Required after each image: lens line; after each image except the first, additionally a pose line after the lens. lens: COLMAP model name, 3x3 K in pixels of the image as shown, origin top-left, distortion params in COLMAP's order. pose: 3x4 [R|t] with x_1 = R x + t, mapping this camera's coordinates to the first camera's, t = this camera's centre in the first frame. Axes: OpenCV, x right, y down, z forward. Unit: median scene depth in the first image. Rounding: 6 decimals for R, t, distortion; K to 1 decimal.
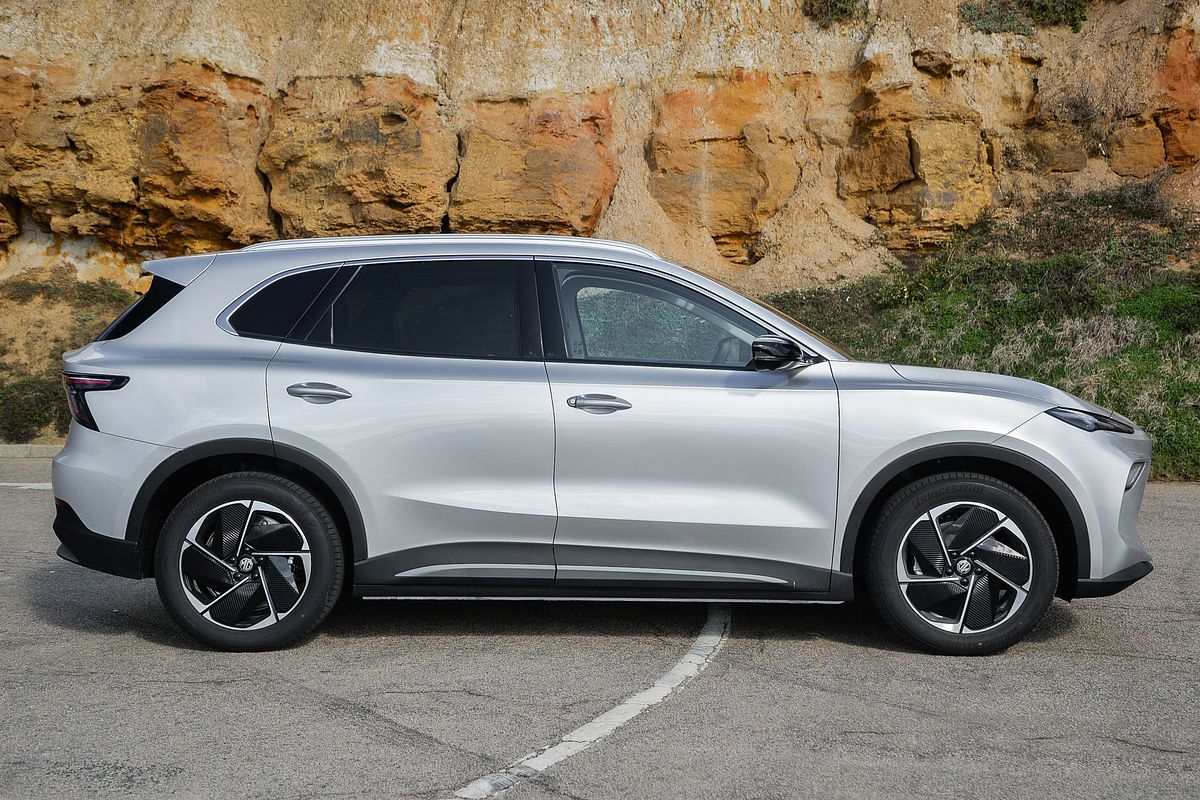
lens RADIAL K [[1661.4, 0, 599.7], [0, 1661.4, 403.7], [0, 0, 1]] dist [0.192796, 0.000000]
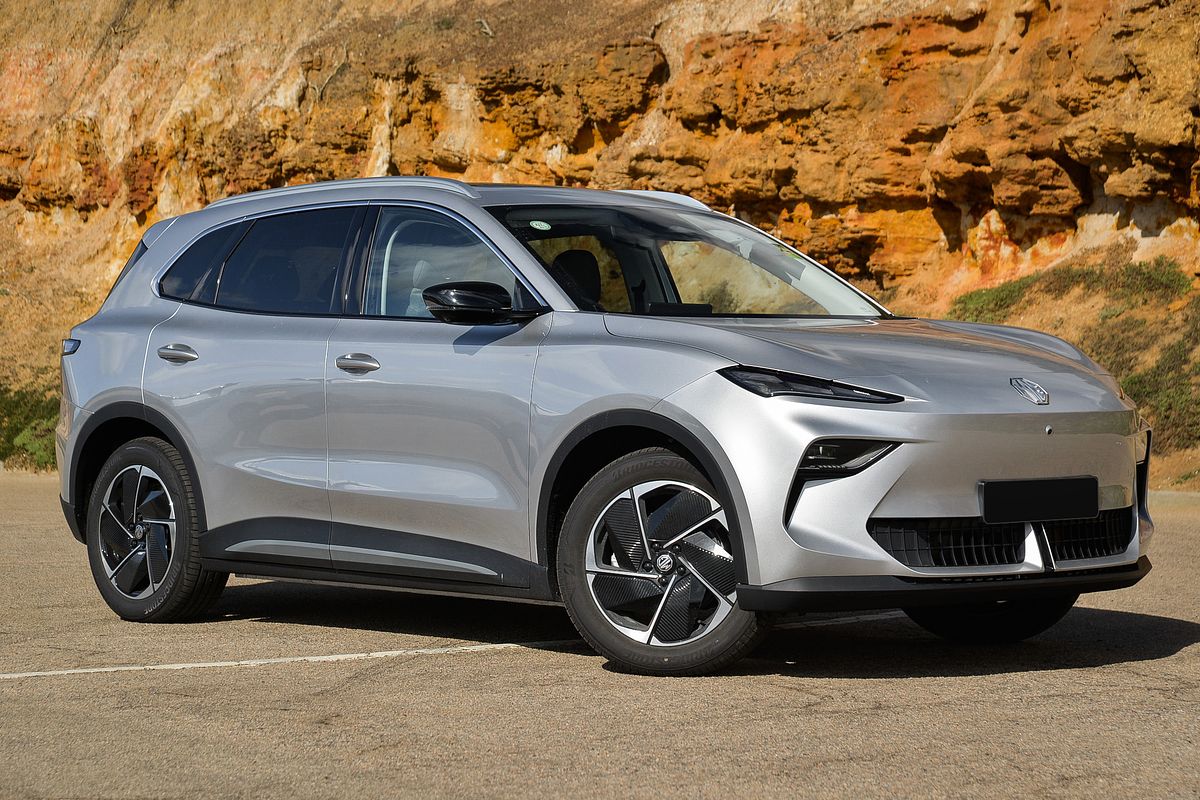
lens RADIAL K [[2763.4, 0, 600.0], [0, 2763.4, 400.1], [0, 0, 1]] dist [1.046045, 0.000000]
pose [[0.661279, -0.003189, -0.750133, 0.458157], [-0.022400, 0.999461, -0.023995, 0.019845], [0.749805, 0.032670, 0.660851, 0.036621]]
